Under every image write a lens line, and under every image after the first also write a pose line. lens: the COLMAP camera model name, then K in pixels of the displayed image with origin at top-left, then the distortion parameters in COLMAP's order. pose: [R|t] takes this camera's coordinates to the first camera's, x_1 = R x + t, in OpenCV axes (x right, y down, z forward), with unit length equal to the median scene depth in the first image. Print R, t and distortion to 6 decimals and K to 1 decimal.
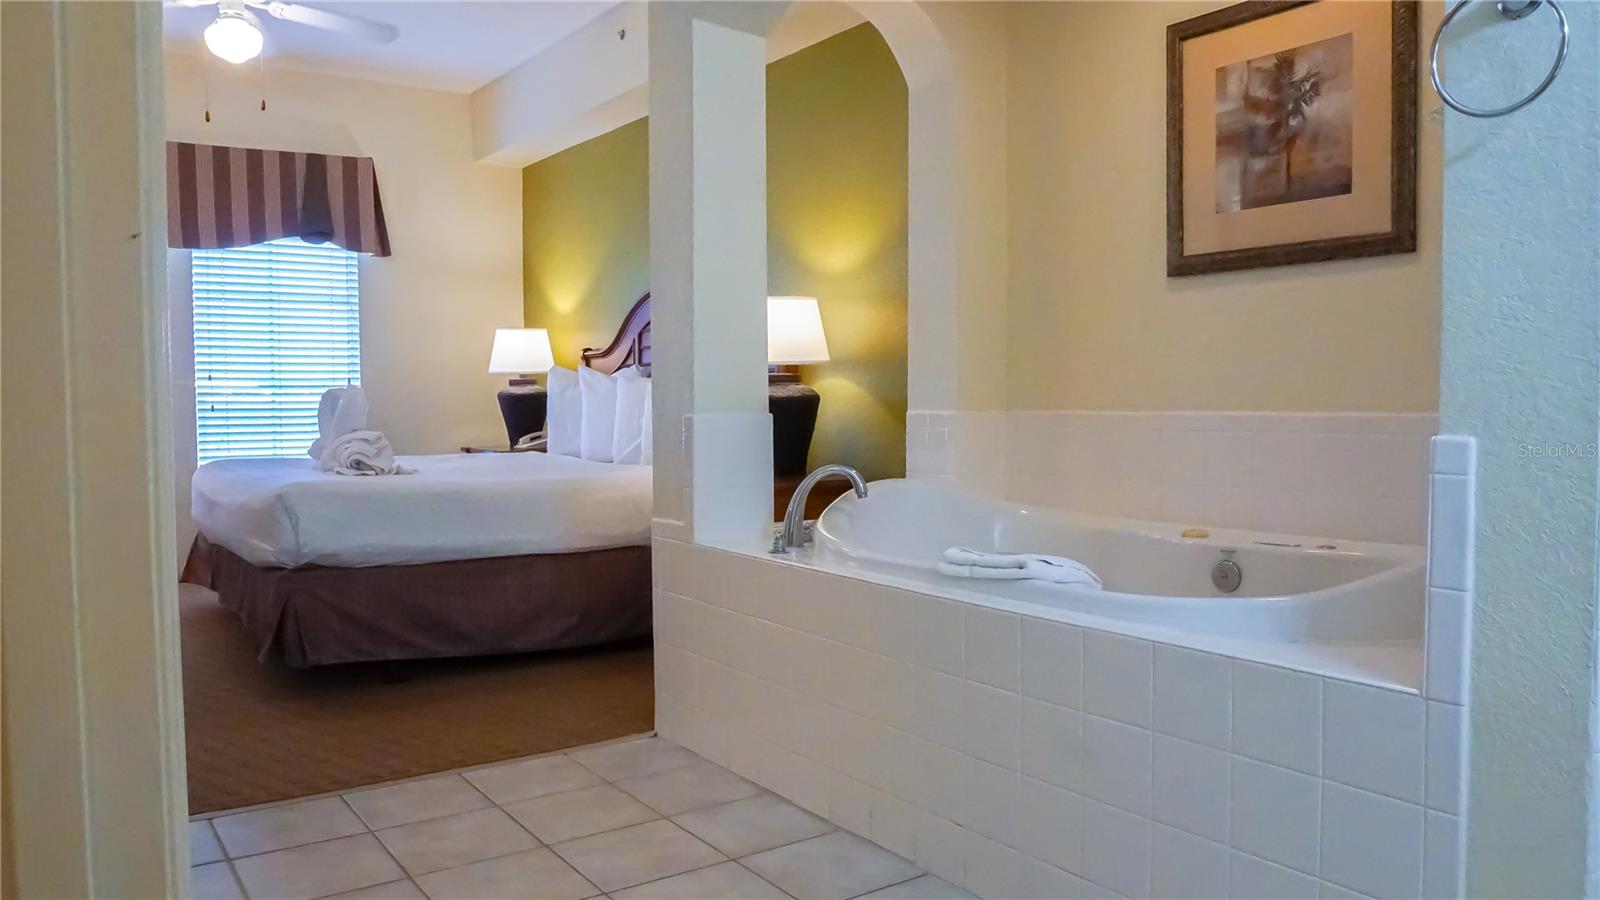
lens RADIAL K [[1115.5, 0, 767.2], [0, 1115.5, 452.0], [0, 0, 1]] dist [-0.047030, -0.001040]
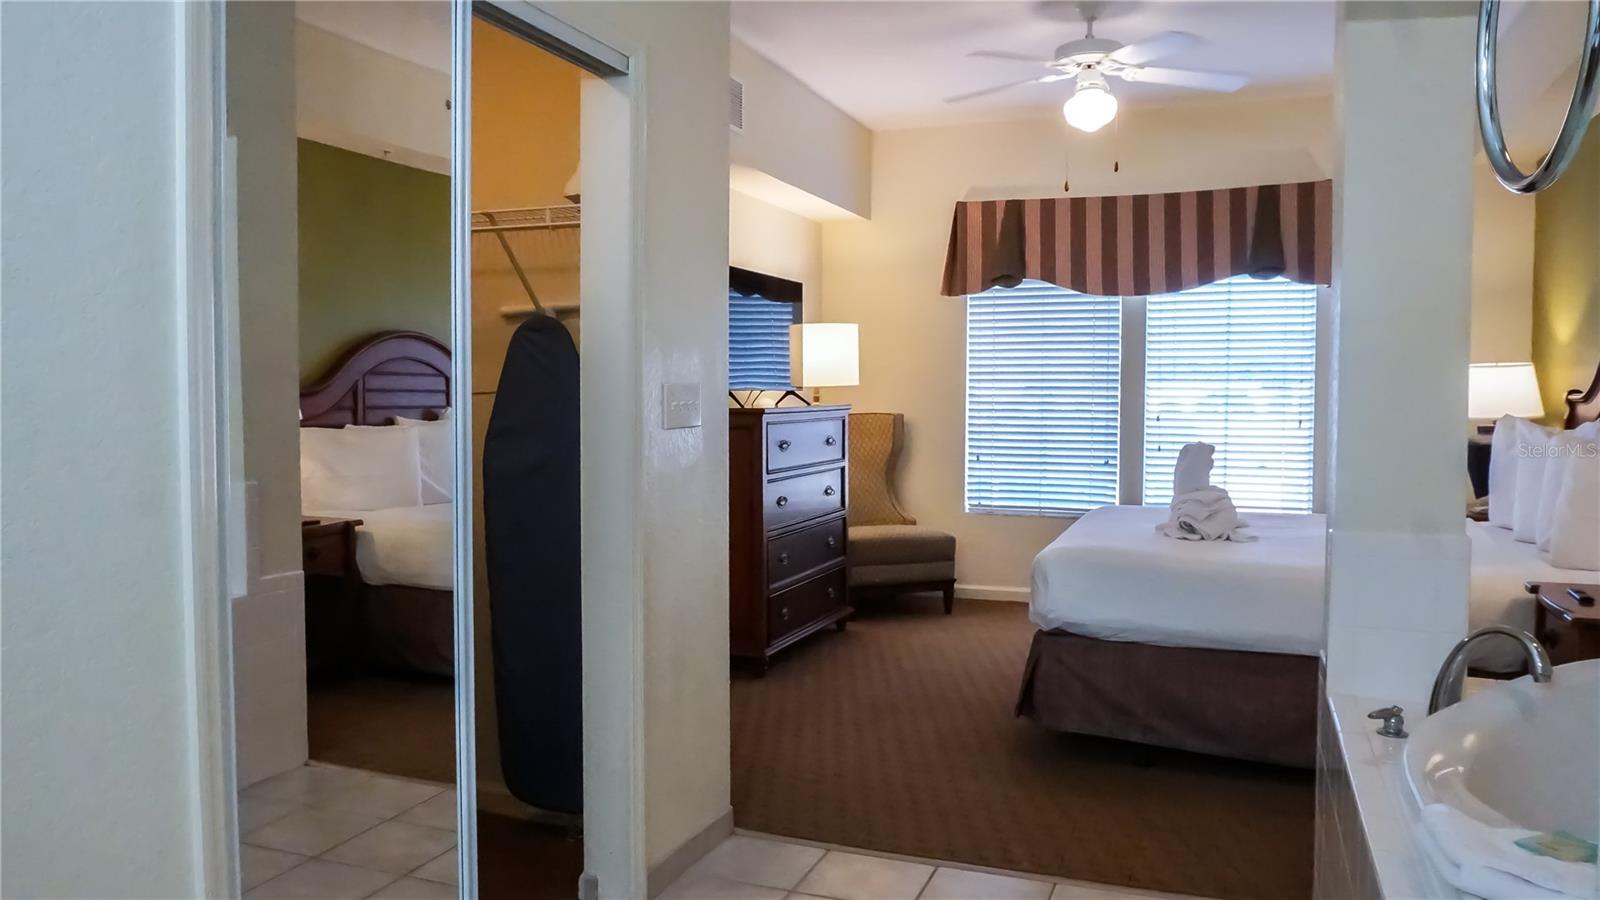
lens RADIAL K [[1150.3, 0, 800.0], [0, 1150.3, 450.0], [0, 0, 1]] dist [-0.061446, 0.049821]
pose [[0.559803, 0.041514, -0.827585, 0.196345], [-0.043498, 0.998839, 0.020681, -0.046677], [0.827483, 0.024421, 0.560959, 0.125469]]
